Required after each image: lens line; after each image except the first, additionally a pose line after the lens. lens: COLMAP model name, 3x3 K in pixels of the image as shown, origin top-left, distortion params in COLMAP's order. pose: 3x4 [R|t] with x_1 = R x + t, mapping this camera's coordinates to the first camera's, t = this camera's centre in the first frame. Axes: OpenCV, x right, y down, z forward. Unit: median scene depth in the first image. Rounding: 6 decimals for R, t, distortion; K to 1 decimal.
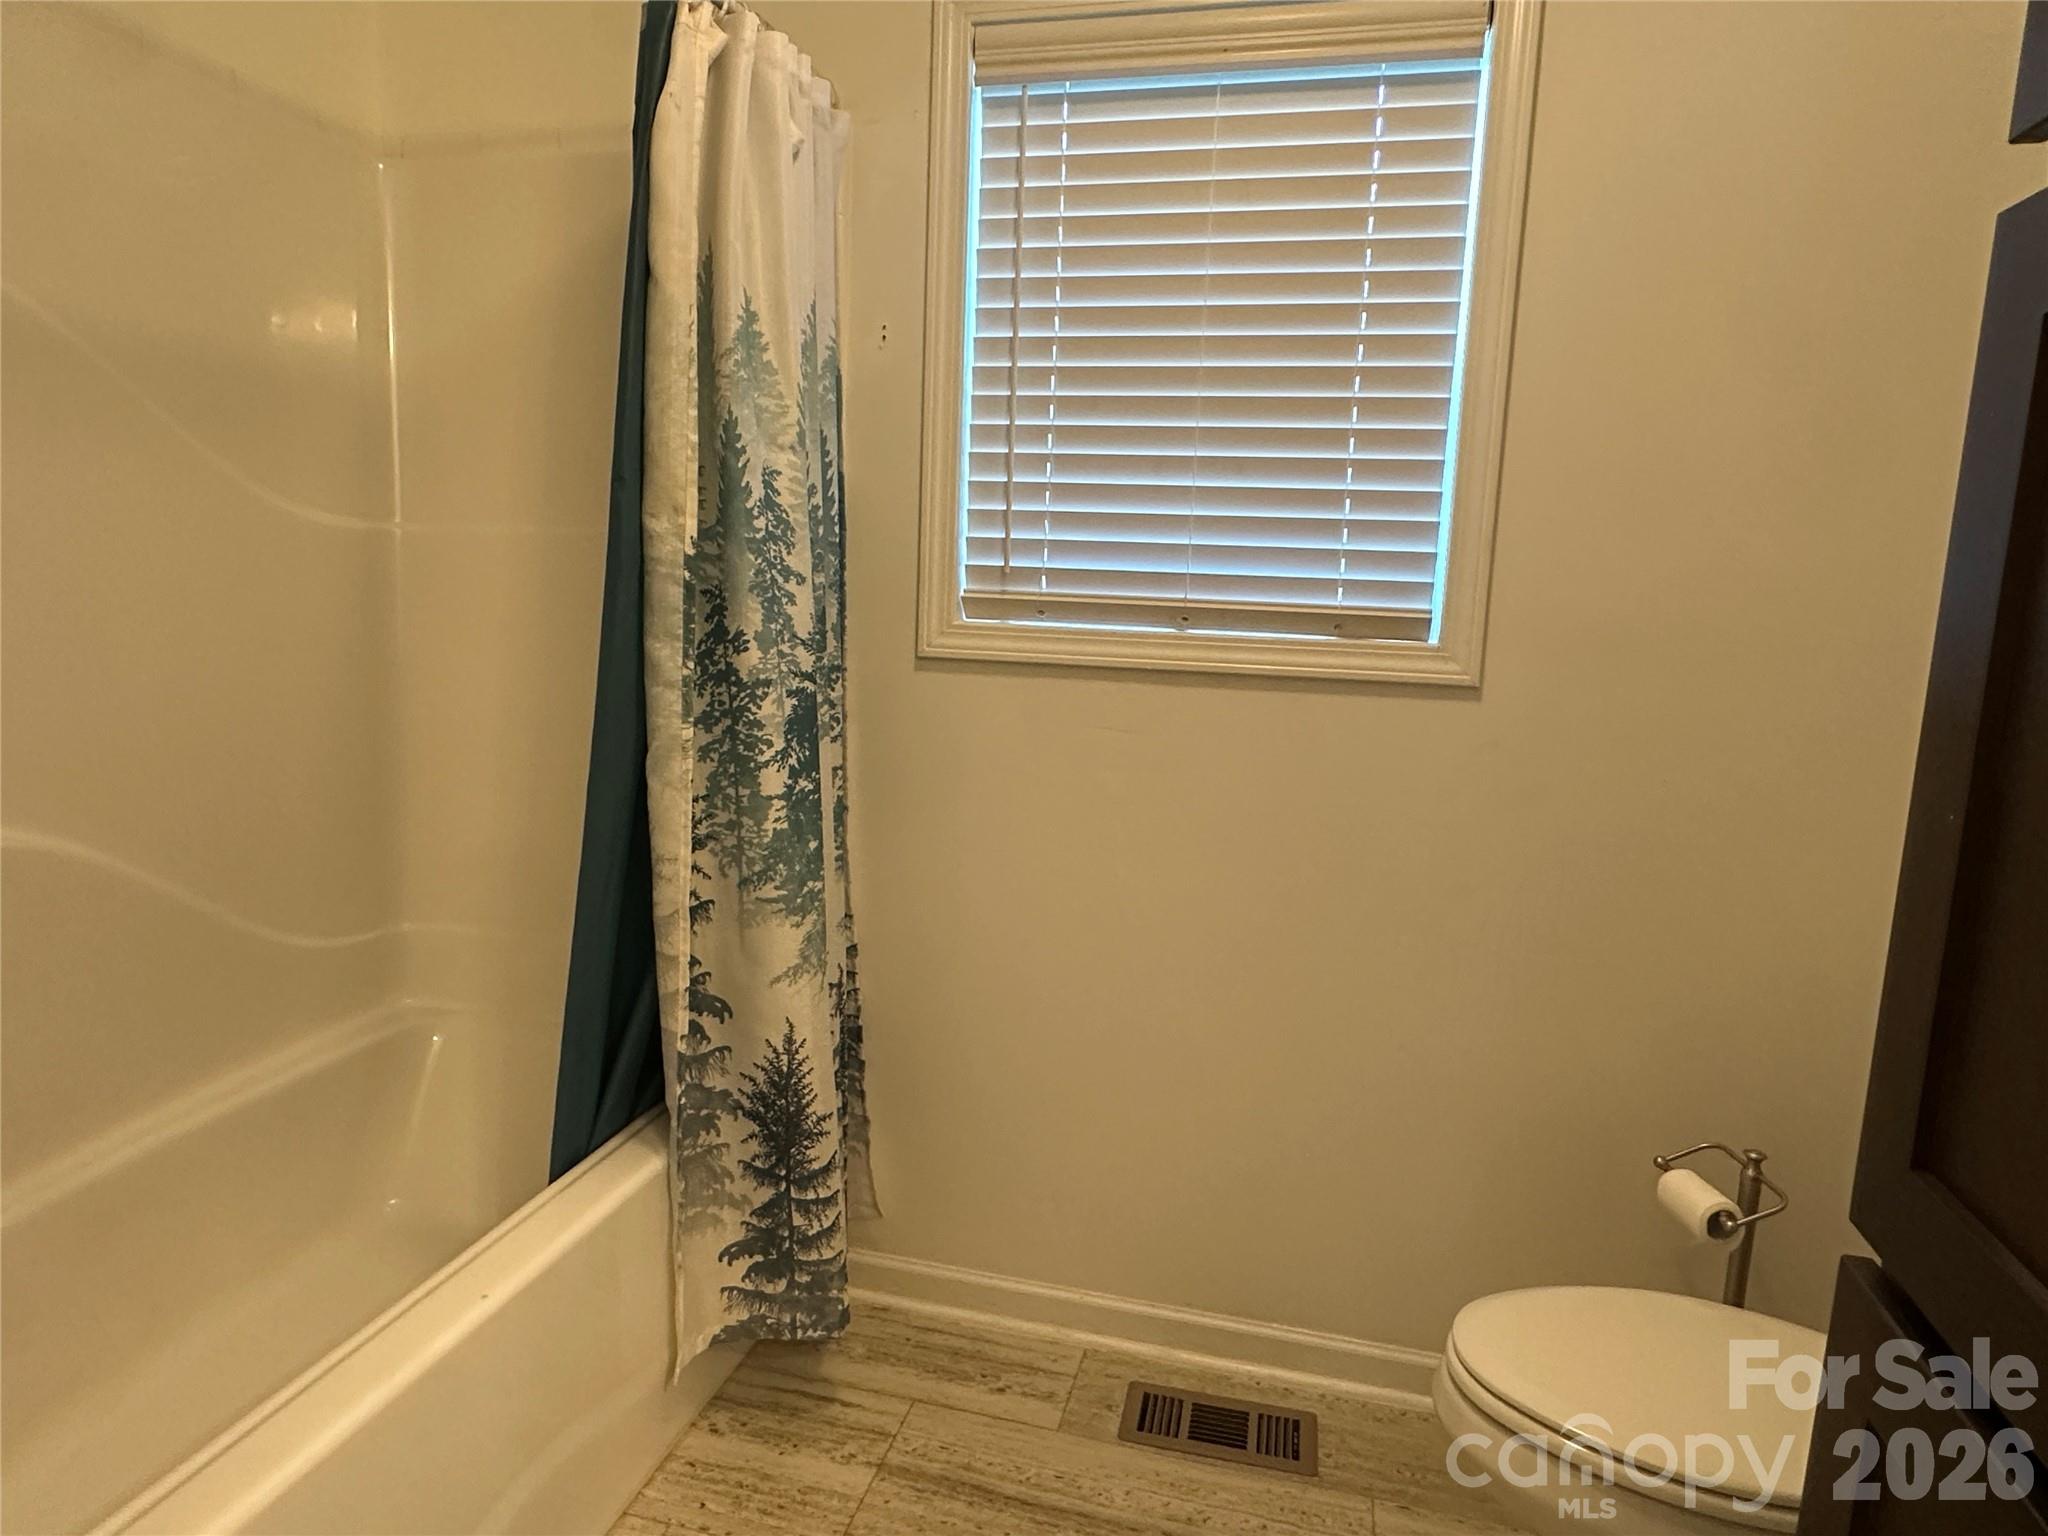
lens RADIAL K [[1196.9, 0, 1017.6], [0, 1196.9, 761.6], [0, 0, 1]] dist [-0.005805, 0.000009]
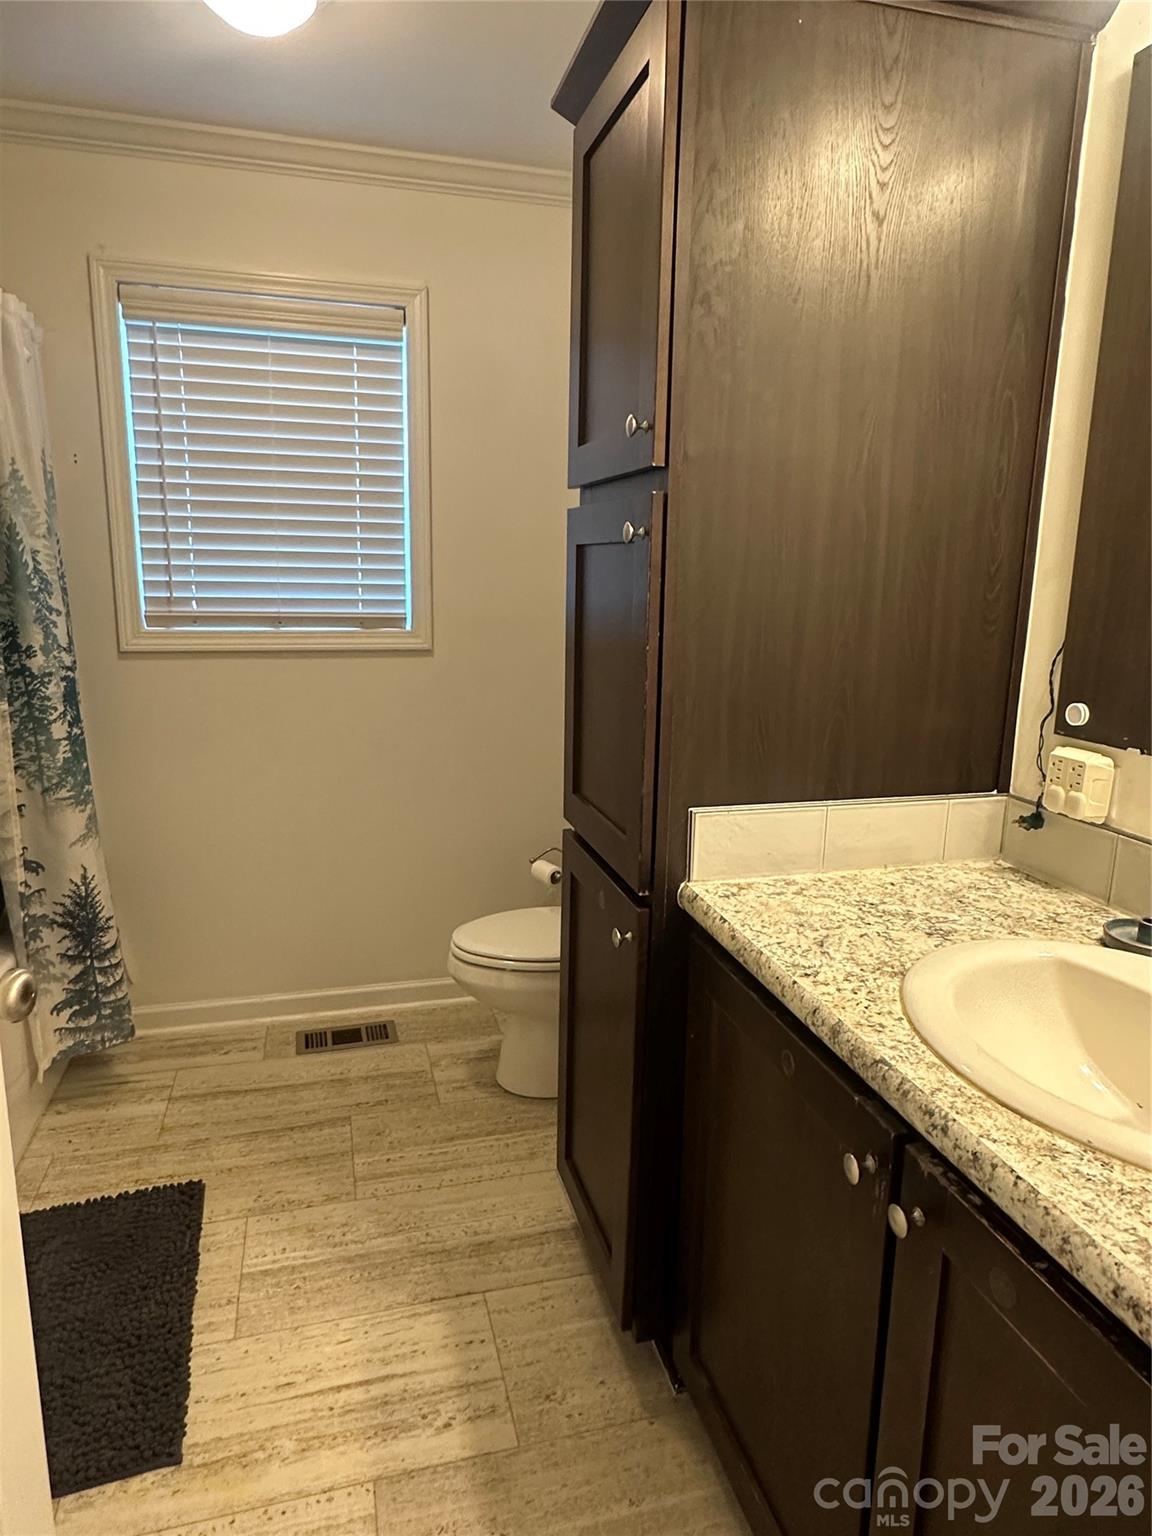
lens RADIAL K [[901.9, 0, 576.0], [0, 901.9, 768.0], [0, 0, 1]] dist [-0.003005, 0.001344]
pose [[0.858609, -0.127416, 0.496544, -0.203928], [0.088709, 0.990935, 0.100887, 0.004836], [-0.504898, -0.042575, 0.862129, -0.486526]]
